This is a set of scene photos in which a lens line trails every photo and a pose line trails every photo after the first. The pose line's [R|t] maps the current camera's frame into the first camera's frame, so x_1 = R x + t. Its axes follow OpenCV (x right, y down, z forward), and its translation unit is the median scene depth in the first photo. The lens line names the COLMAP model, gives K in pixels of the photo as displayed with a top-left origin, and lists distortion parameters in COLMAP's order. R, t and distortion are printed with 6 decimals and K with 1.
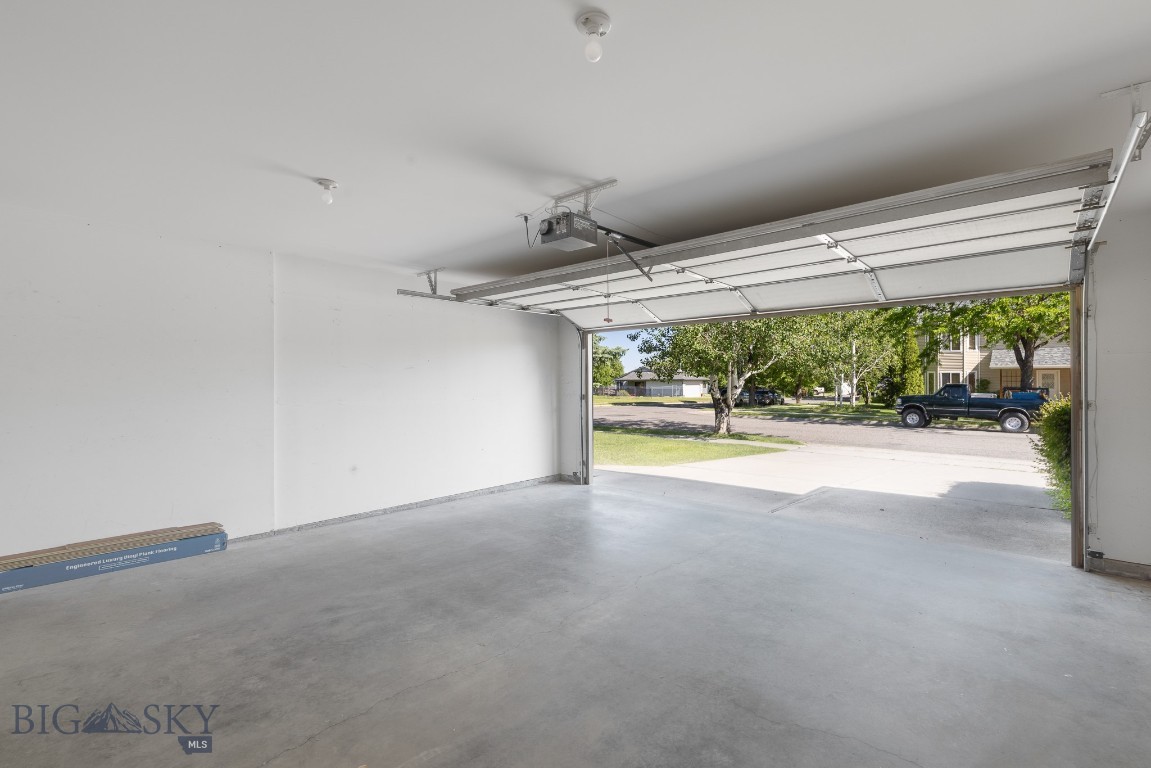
lens RADIAL K [[517.5, 0, 575.6], [0, 517.5, 382.4], [0, 0, 1]] dist [0.004763, 0.000415]
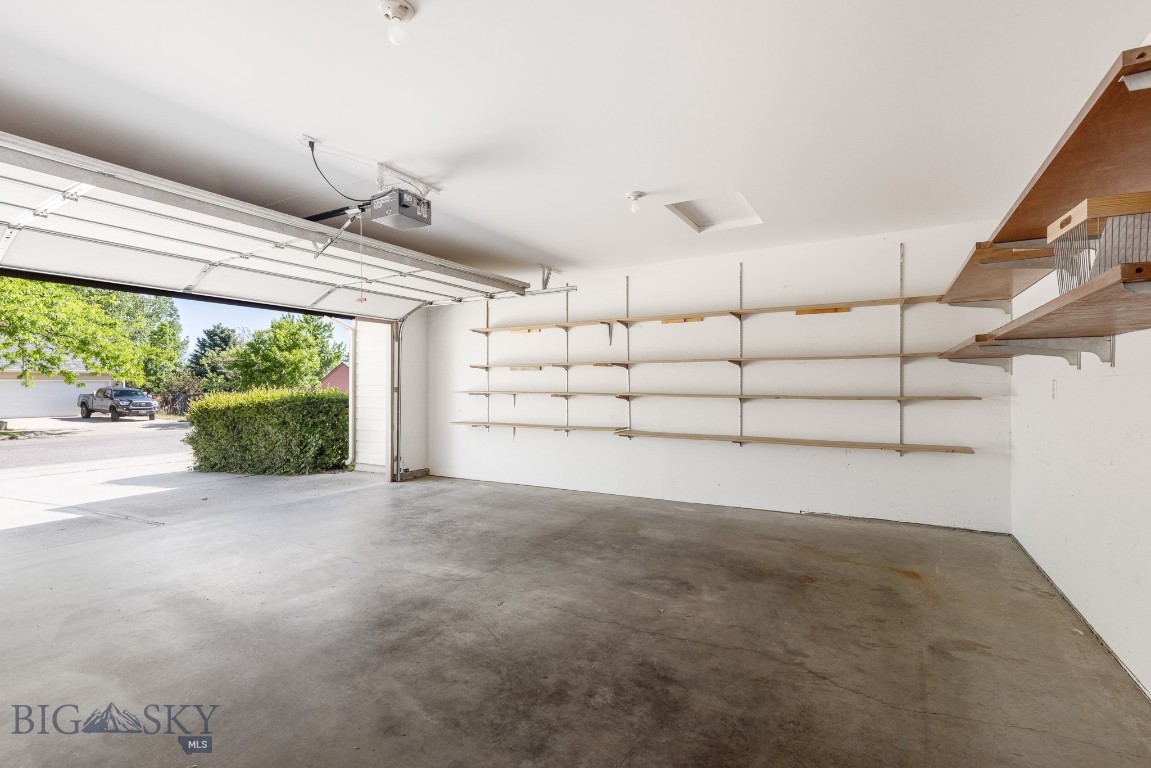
lens RADIAL K [[517.5, 0, 575.7], [0, 517.5, 389.0], [0, 0, 1]] dist [0.004763, 0.000415]
pose [[-0.188537, 0.001038, 0.982066, -1.285846], [-0.000490, 0.999999, -0.001151, 0.061180], [-0.982066, -0.000699, -0.188536, 1.063279]]
